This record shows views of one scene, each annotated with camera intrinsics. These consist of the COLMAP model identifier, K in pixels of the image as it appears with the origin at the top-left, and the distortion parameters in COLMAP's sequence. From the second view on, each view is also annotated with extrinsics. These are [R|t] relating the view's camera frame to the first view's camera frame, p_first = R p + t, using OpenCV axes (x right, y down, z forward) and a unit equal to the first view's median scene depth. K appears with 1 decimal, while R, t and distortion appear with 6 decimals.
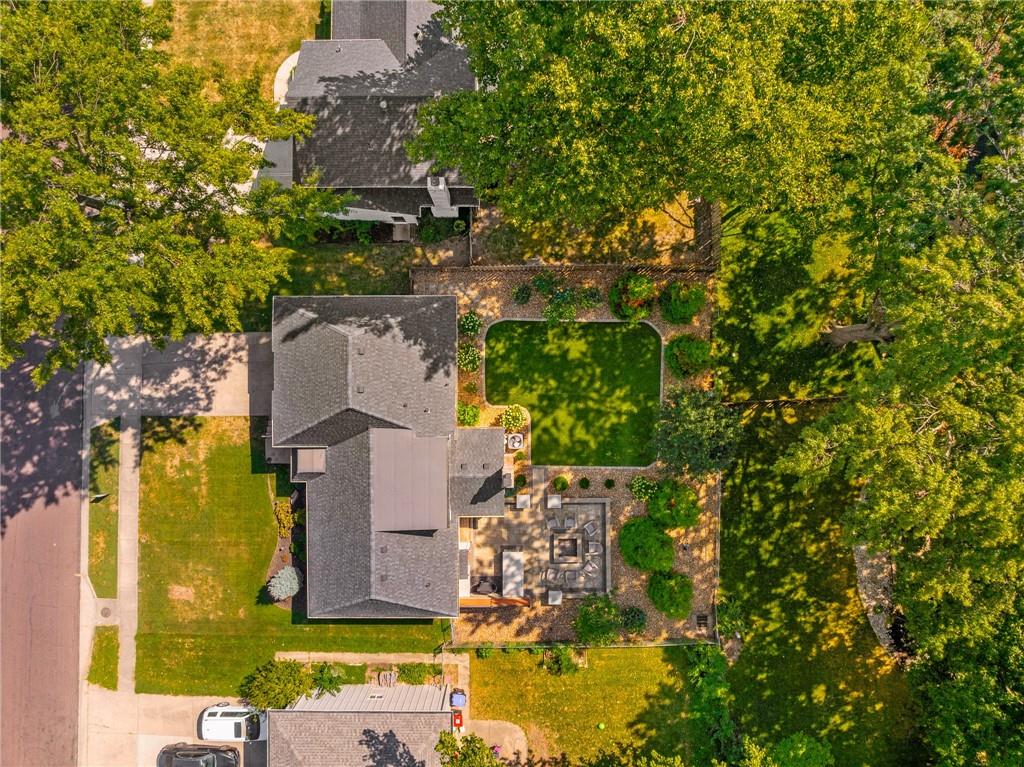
lens RADIAL K [[715.7, 0, 508.0], [0, 715.7, 377.4], [0, 0, 1]] dist [-0.055491, 0.015640]
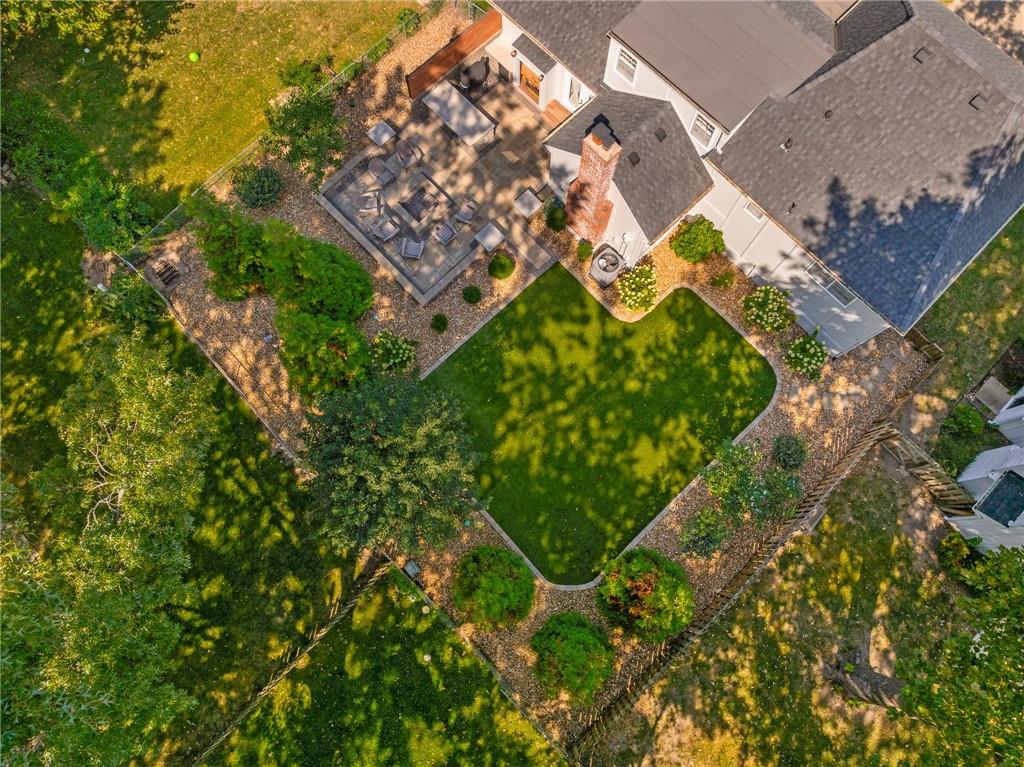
lens RADIAL K [[715.7, 0, 521.0], [0, 715.7, 385.7], [0, 0, 1]] dist [-0.055491, 0.015640]
pose [[-0.721208, 0.673638, -0.161465, 0.220932], [-0.692665, -0.698410, 0.180105, -0.033271], [0.008557, 0.241734, 0.970305, 0.452679]]
